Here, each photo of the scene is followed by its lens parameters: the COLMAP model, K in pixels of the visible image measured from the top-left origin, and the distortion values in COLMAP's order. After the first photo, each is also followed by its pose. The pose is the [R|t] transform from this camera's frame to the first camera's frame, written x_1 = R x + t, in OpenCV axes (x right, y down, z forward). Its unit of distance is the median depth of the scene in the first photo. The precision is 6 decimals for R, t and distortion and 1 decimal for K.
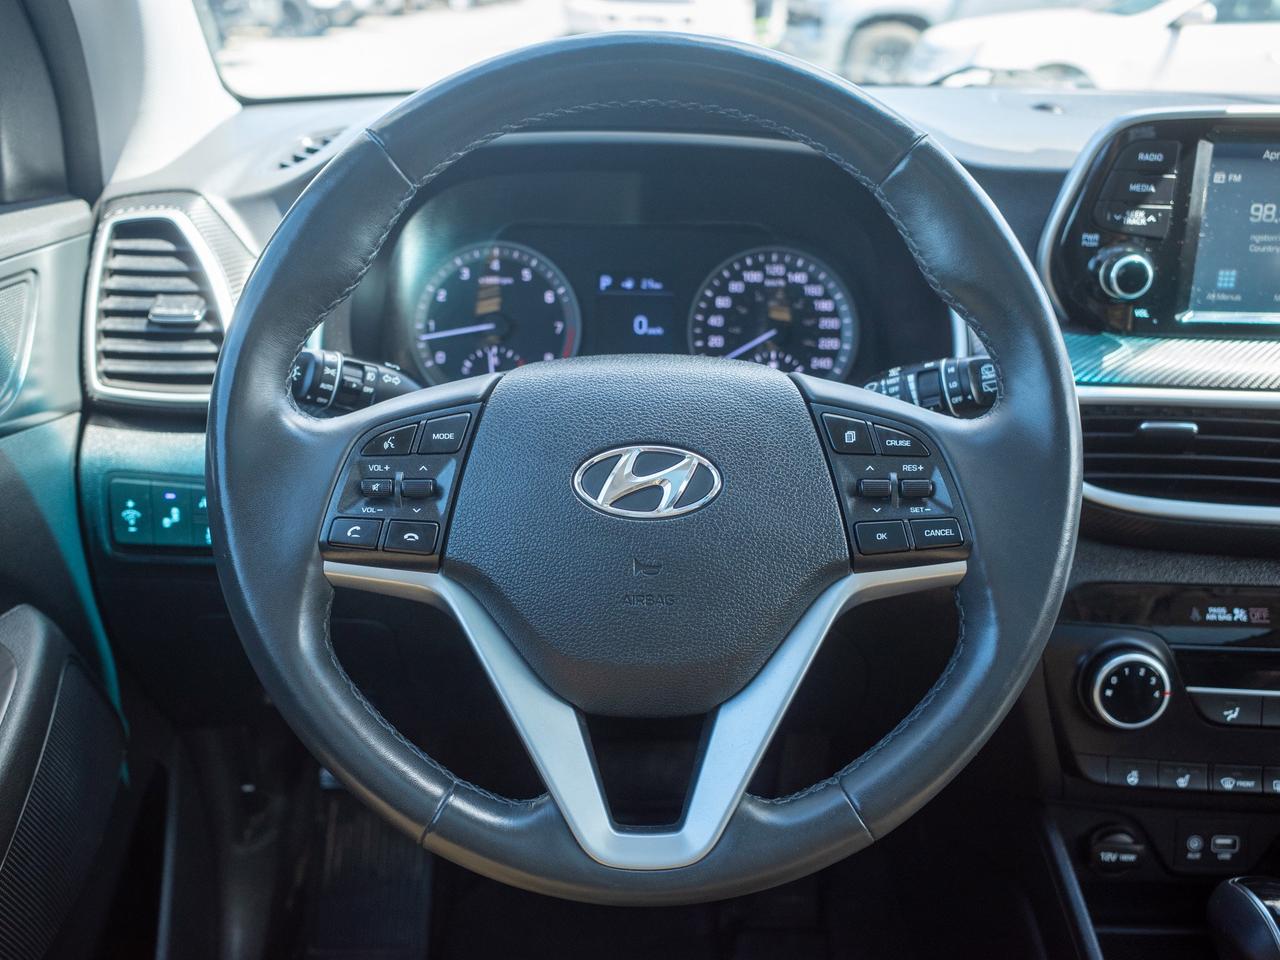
lens RADIAL K [[1262.3, 0, 637.0], [0, 1262.3, 500.2], [0, 0, 1]] dist [-0.037111, 0.030802]
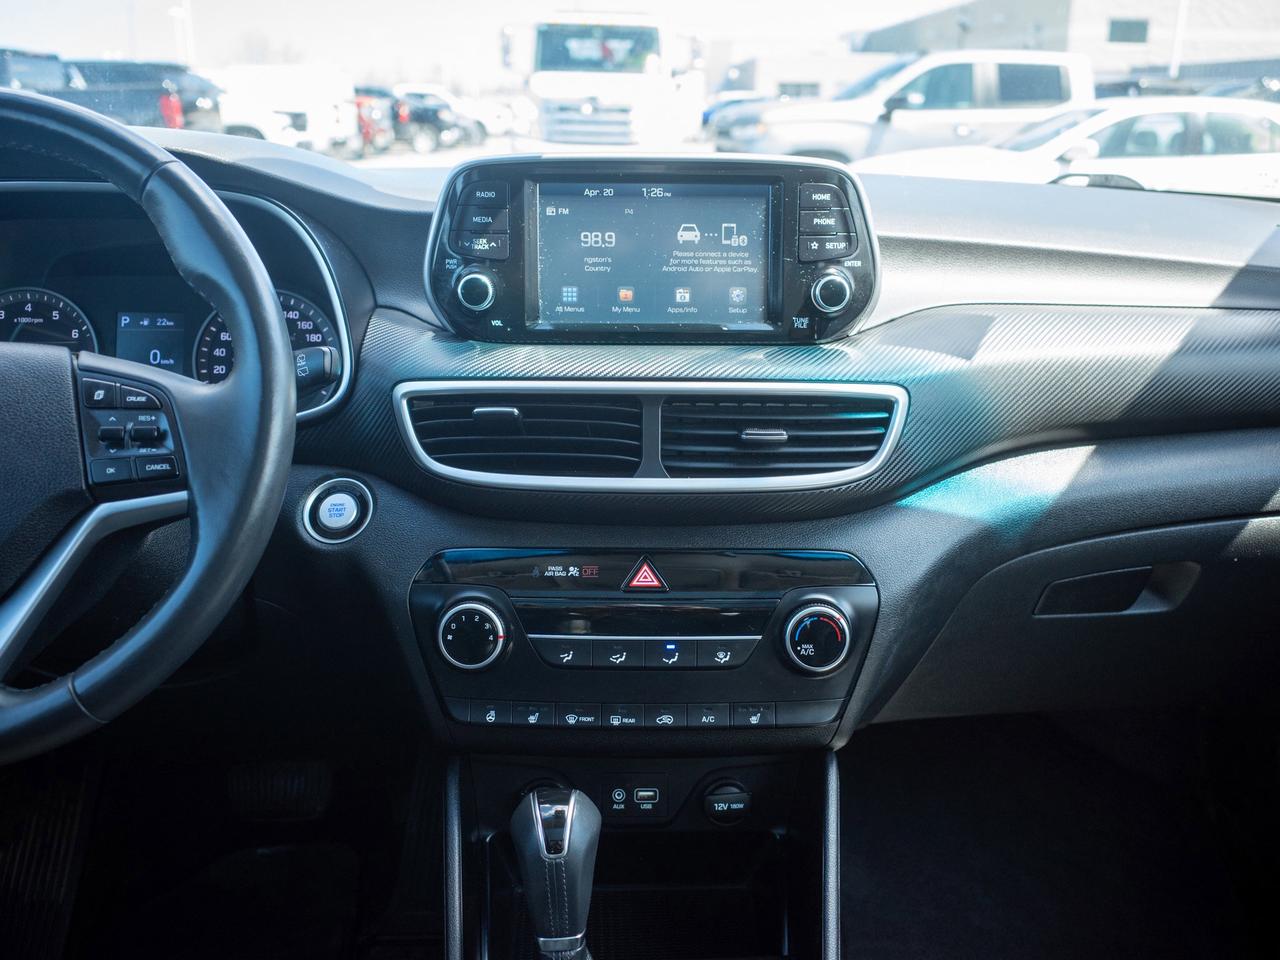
lens RADIAL K [[1289.1, 0, 751.9], [0, 1289.1, 497.8], [0, 0, 1]] dist [-0.055635, 0.033589]
pose [[0.998642, -0.017050, 0.049228, 0.643716], [0.022643, 0.993062, -0.115389, 0.180949], [-0.046919, 0.116347, 0.992100, -0.230927]]
